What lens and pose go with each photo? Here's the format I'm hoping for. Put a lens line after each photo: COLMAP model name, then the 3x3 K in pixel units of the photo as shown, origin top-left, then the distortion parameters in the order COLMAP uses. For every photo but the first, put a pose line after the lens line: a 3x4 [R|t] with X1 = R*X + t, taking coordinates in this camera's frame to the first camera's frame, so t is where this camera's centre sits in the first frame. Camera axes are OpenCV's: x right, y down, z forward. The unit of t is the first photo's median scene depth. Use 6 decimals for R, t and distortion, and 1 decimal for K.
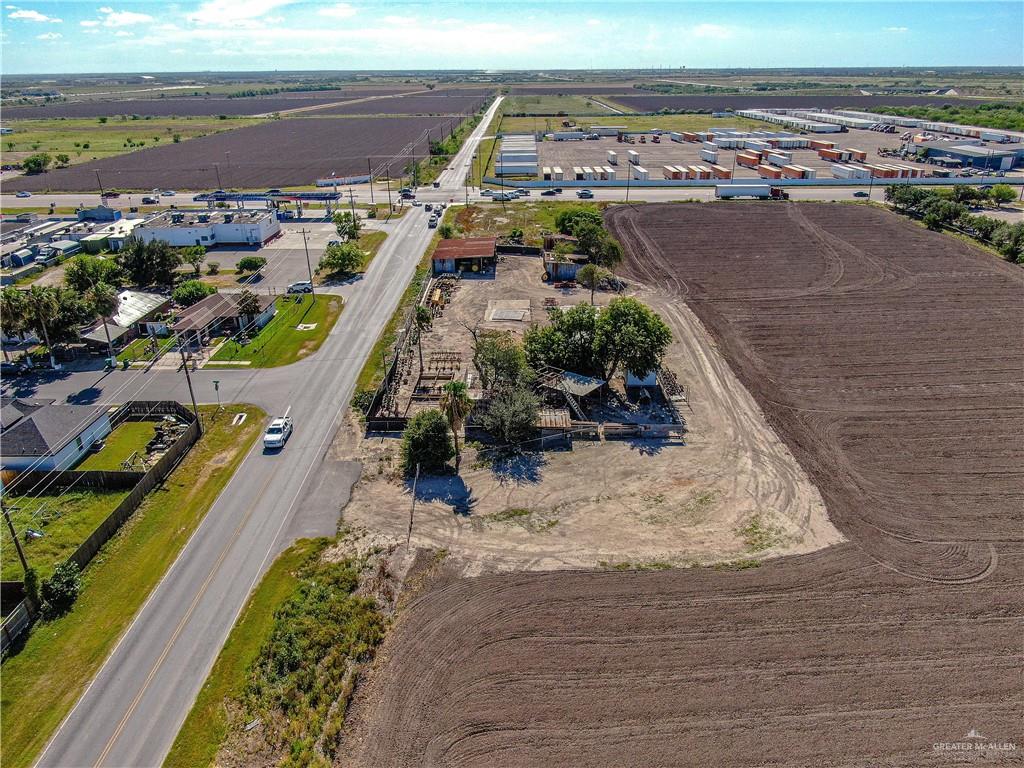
lens RADIAL K [[733.8, 0, 512.0], [0, 733.8, 384.0], [0, 0, 1]] dist [-0.006230, -0.003978]
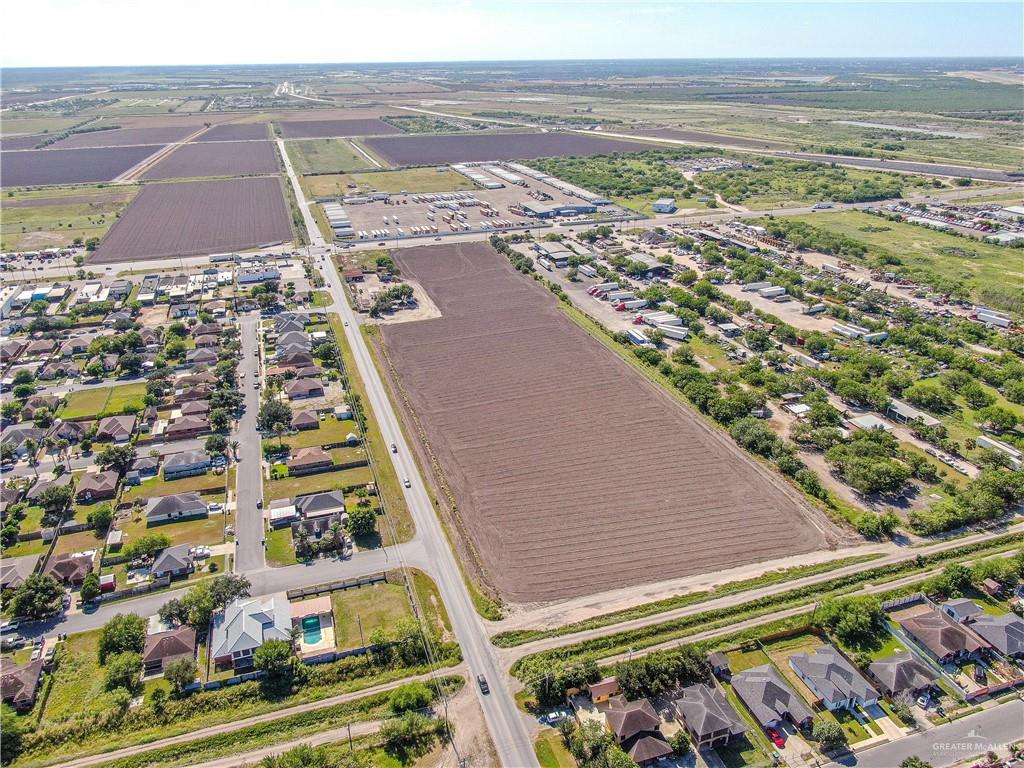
lens RADIAL K [[733.8, 0, 512.0], [0, 733.8, 384.0], [0, 0, 1]] dist [-0.006230, -0.003978]
pose [[0.947531, -0.130411, 0.291853, -0.620906], [0.127671, 0.991407, 0.028502, 0.457831], [-0.293062, 0.010254, 0.956038, -3.539850]]
